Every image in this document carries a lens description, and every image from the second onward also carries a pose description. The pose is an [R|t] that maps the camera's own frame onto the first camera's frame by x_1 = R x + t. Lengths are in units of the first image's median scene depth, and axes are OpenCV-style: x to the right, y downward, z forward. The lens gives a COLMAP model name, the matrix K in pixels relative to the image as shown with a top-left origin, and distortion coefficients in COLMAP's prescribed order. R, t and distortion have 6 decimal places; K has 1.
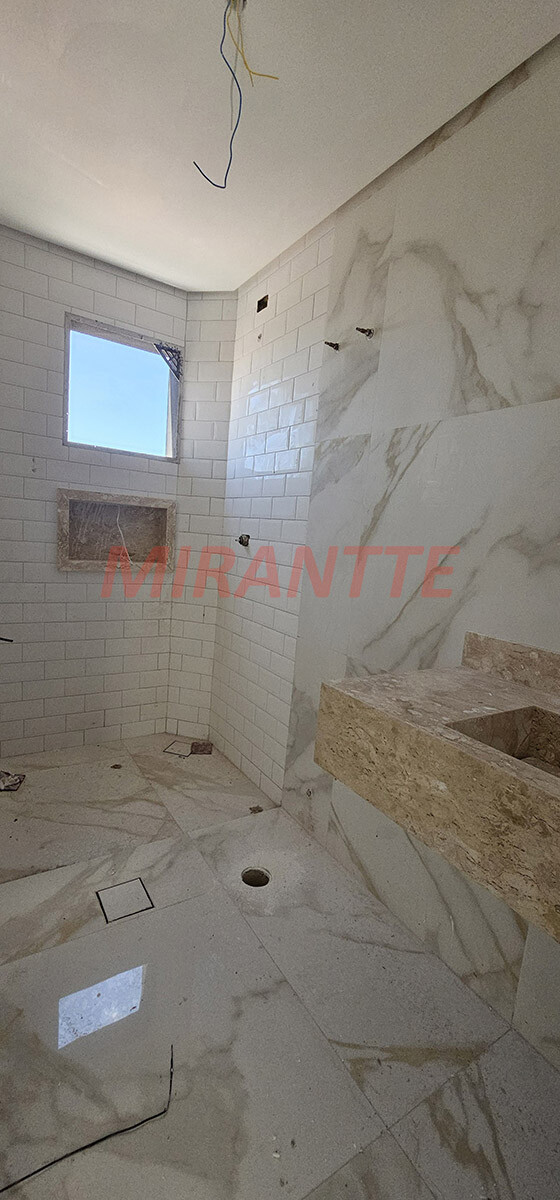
lens RADIAL K [[487.9, 0, 279.4], [0, 487.9, 602.1], [0, 0, 1]] dist [-0.002480, -0.000415]
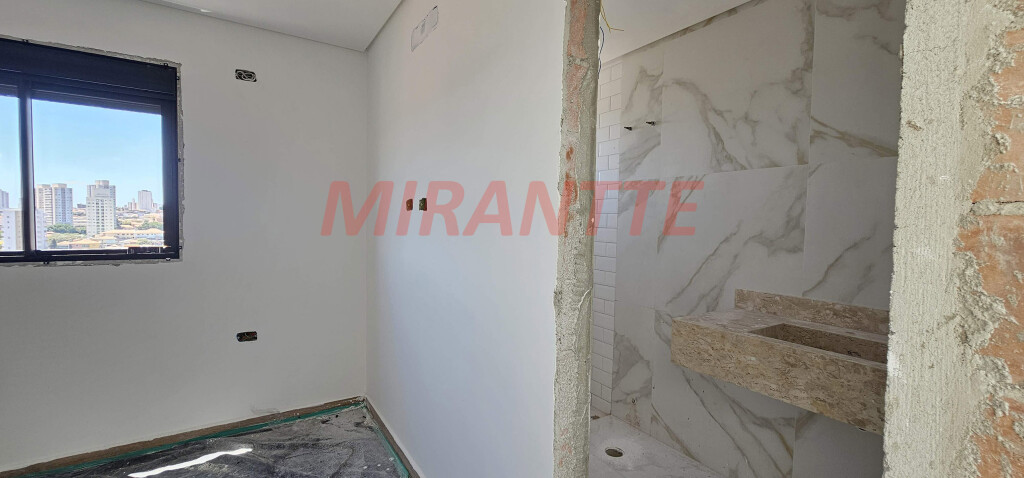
lens RADIAL K [[416.3, 0, 513.1], [0, 416.3, 235.4], [0, 0, 1]] dist [-0.002480, -0.000415]
pose [[0.997783, -0.065918, 0.009195, -0.439604], [0.066523, 0.992071, -0.106627, -0.025824], [-0.002094, 0.107002, 0.994257, -0.554528]]
